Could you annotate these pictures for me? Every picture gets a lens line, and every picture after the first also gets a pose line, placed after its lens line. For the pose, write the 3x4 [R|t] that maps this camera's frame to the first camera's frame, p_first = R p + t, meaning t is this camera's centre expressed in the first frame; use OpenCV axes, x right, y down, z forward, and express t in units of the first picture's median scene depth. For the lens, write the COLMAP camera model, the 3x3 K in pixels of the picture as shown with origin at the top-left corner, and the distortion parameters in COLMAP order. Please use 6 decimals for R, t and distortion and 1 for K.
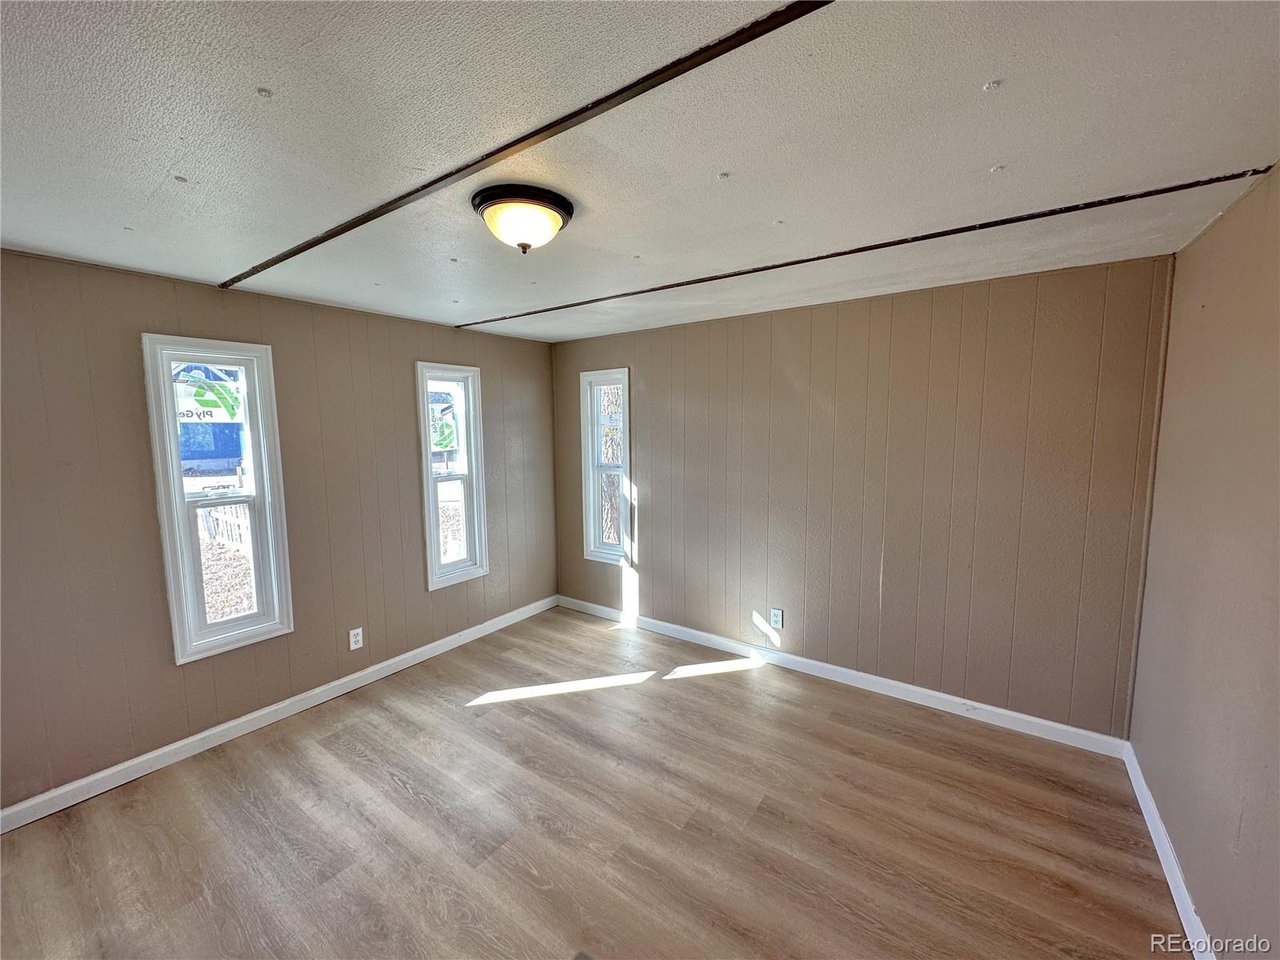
lens RADIAL K [[506.4, 0, 639.4], [0, 506.4, 486.1], [0, 0, 1]] dist [-0.002575, 0.000189]
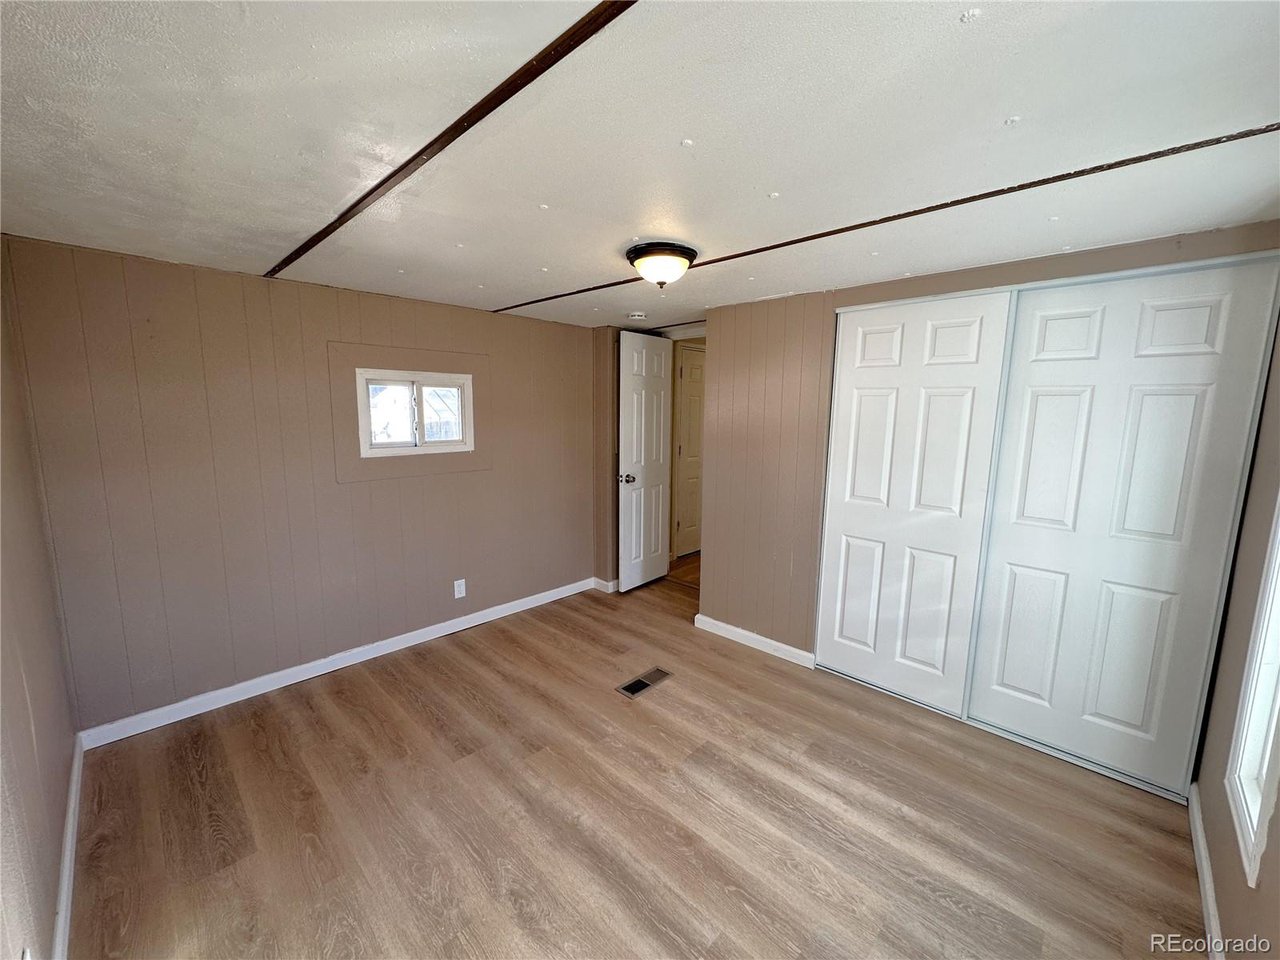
lens RADIAL K [[506.4, 0, 641.1], [0, 506.4, 483.2], [0, 0, 1]] dist [-0.002575, 0.000189]
pose [[-0.989593, -0.019871, 0.142517, -0.264665], [0.018466, 0.964693, 0.262730, -0.213697], [-0.142706, 0.262627, -0.954286, 1.715214]]
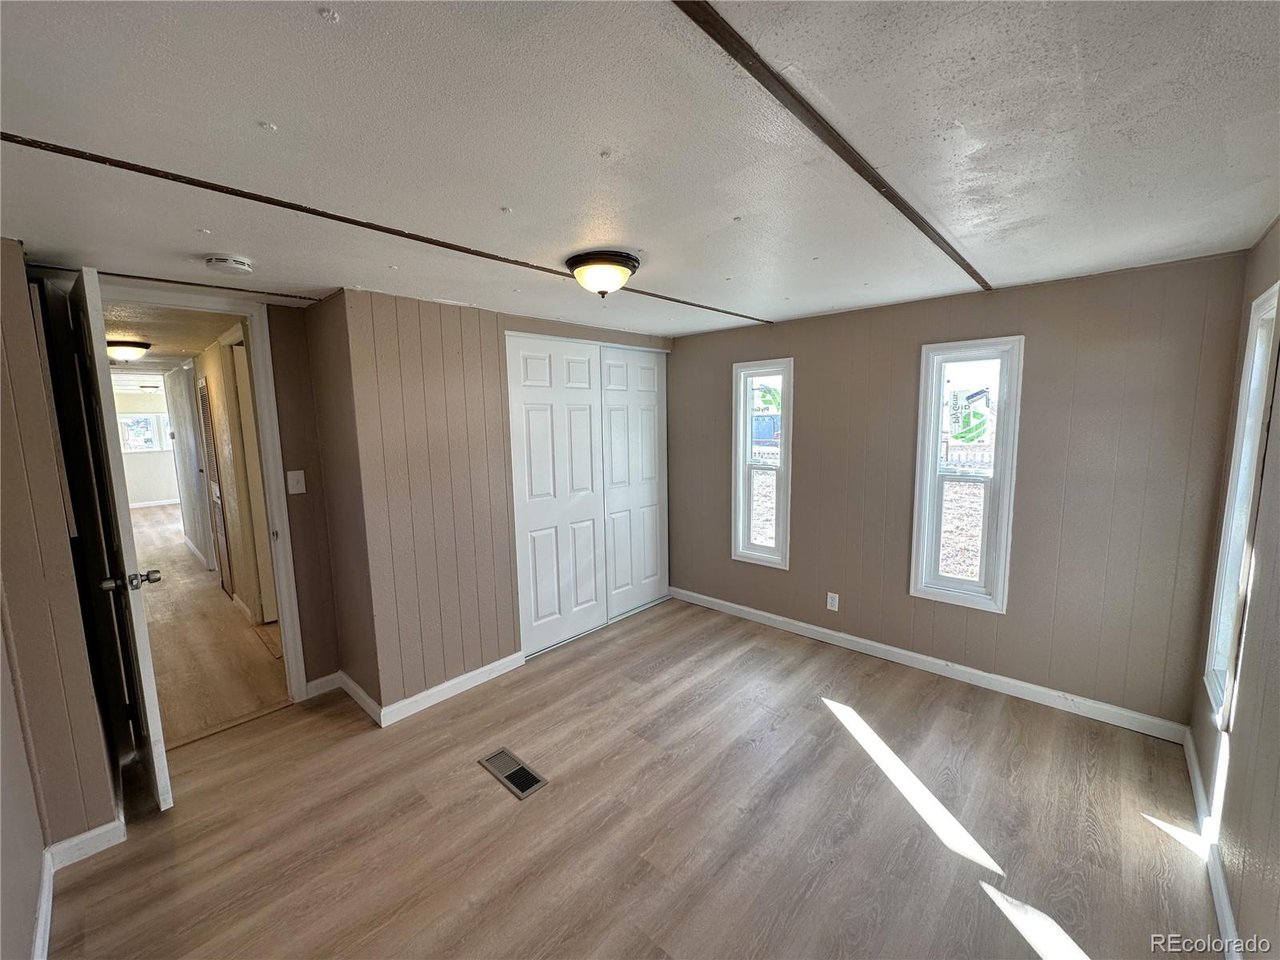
lens RADIAL K [[506.4, 0, 639.5], [0, 506.4, 483.8], [0, 0, 1]] dist [-0.002575, 0.000189]
pose [[-0.125045, 0.142256, -0.981900, 0.798520], [-0.097249, 0.983145, 0.154821, -0.132262], [0.987373, 0.114848, -0.109103, 0.894992]]
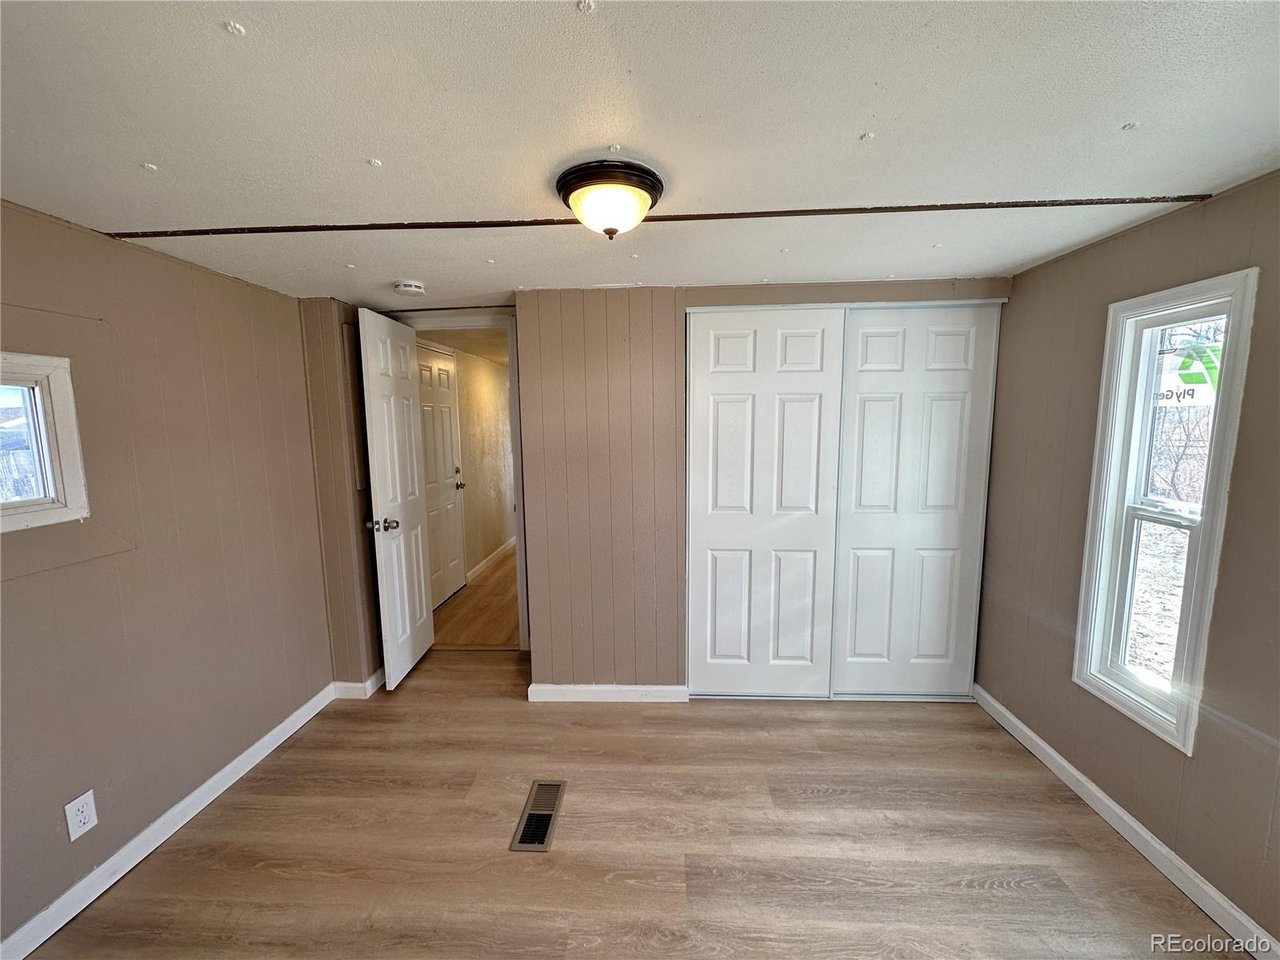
lens RADIAL K [[506.4, 0, 639.7], [0, 506.4, 482.3], [0, 0, 1]] dist [-0.002575, 0.000189]
pose [[-0.840536, 0.088940, -0.534406, 0.184842], [-0.043016, 0.972361, 0.229485, -0.166080], [0.540046, 0.215878, -0.813478, 1.302309]]
